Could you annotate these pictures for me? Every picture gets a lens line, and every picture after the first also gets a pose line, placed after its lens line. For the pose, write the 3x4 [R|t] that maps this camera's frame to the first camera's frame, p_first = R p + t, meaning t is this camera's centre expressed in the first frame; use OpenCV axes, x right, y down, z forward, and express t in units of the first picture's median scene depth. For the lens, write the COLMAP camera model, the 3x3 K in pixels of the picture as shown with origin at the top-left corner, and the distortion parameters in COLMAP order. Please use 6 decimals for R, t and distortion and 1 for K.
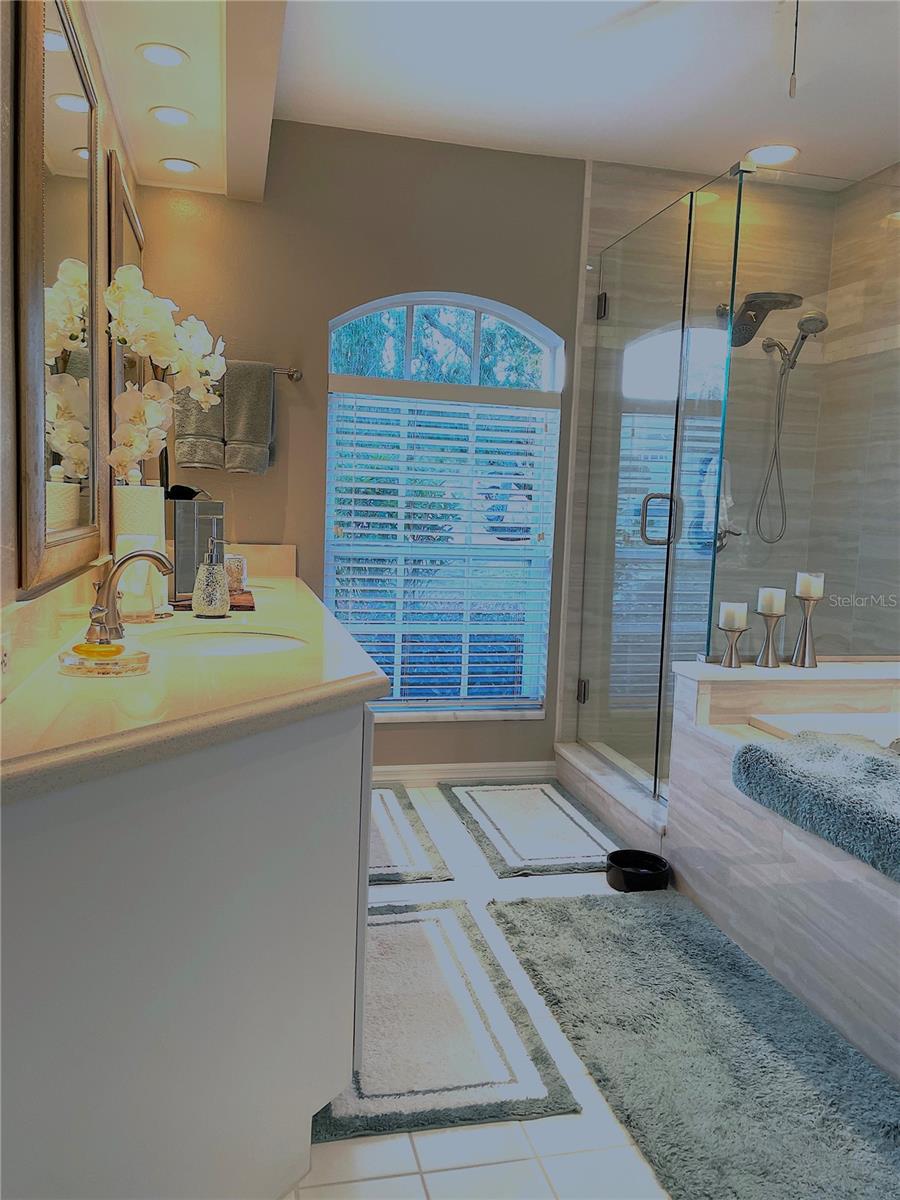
lens RADIAL K [[919.4, 0, 444.6], [0, 919.4, 600.0], [0, 0, 1]] dist [0.072478, -0.066523]
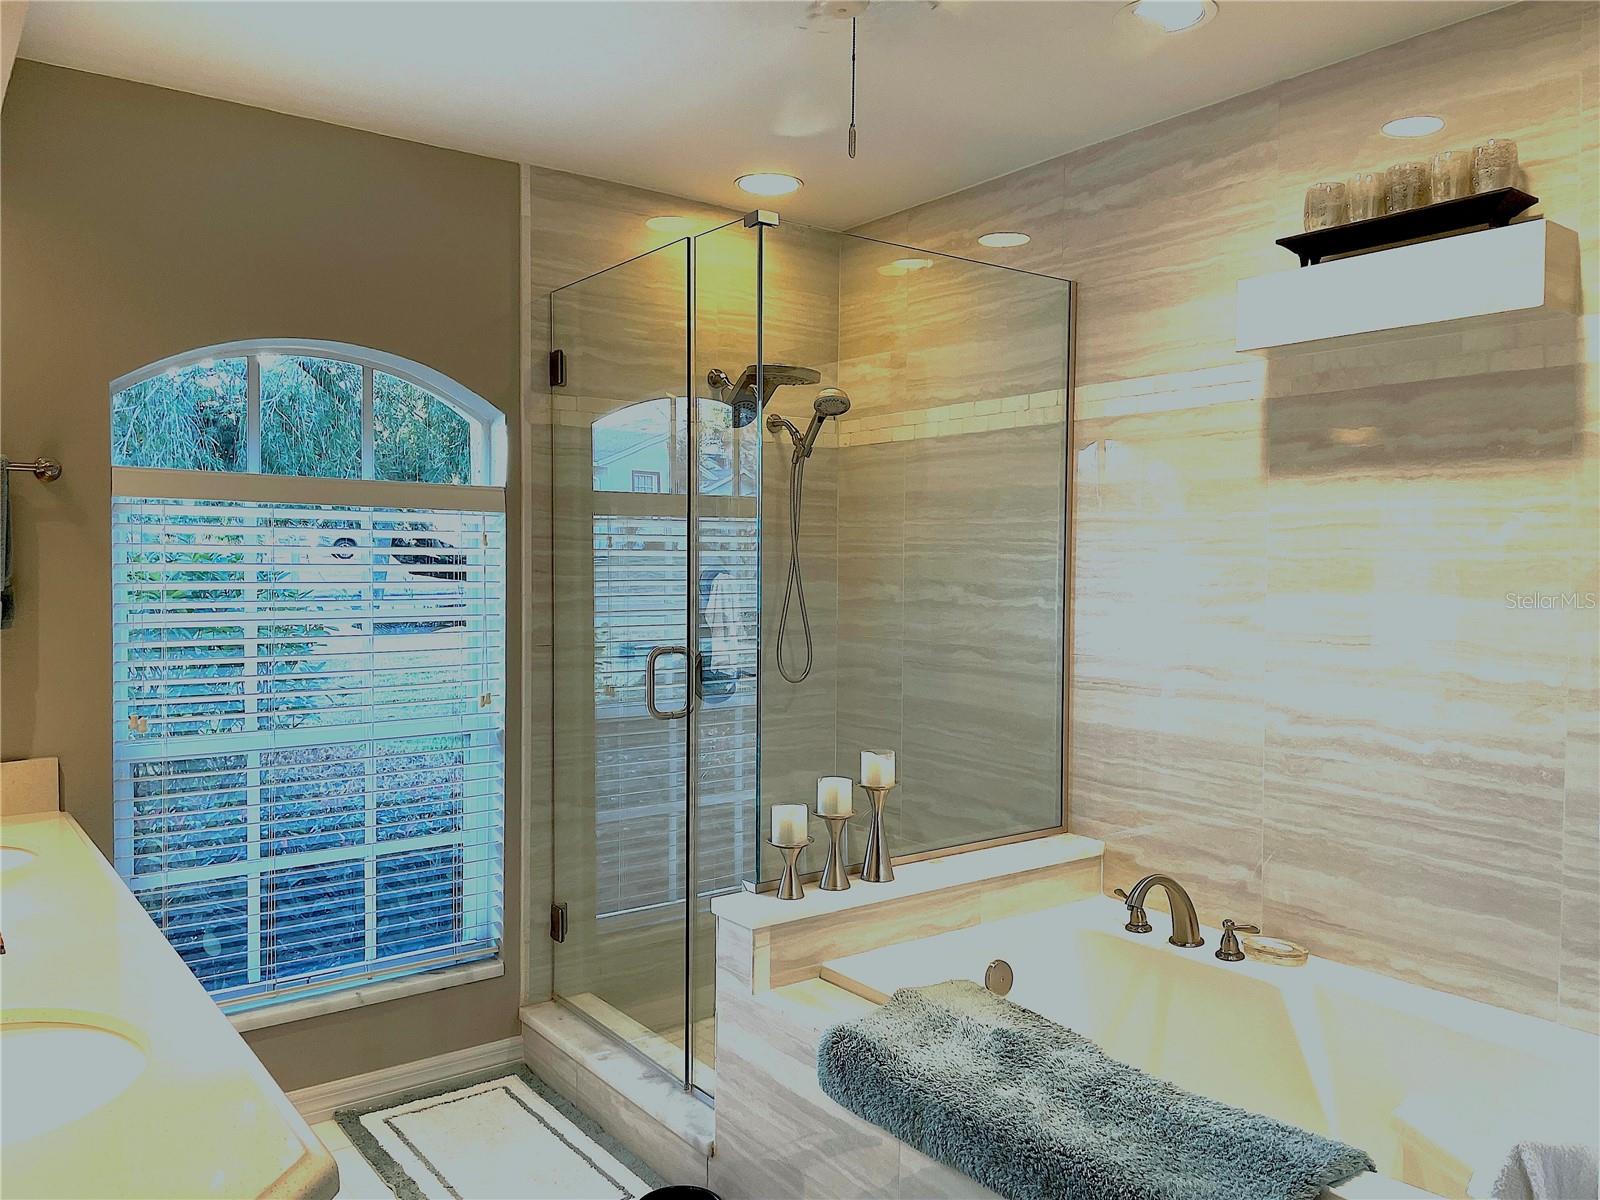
lens RADIAL K [[1225.9, 0, 801.6], [0, 1225.9, 599.1], [0, 0, 1]] dist [0.072478, -0.066523]
pose [[0.918005, -0.042079, 0.394330, -0.035111], [0.068919, 0.996152, -0.054146, -0.079276], [-0.390534, 0.076883, 0.917373, 0.086052]]
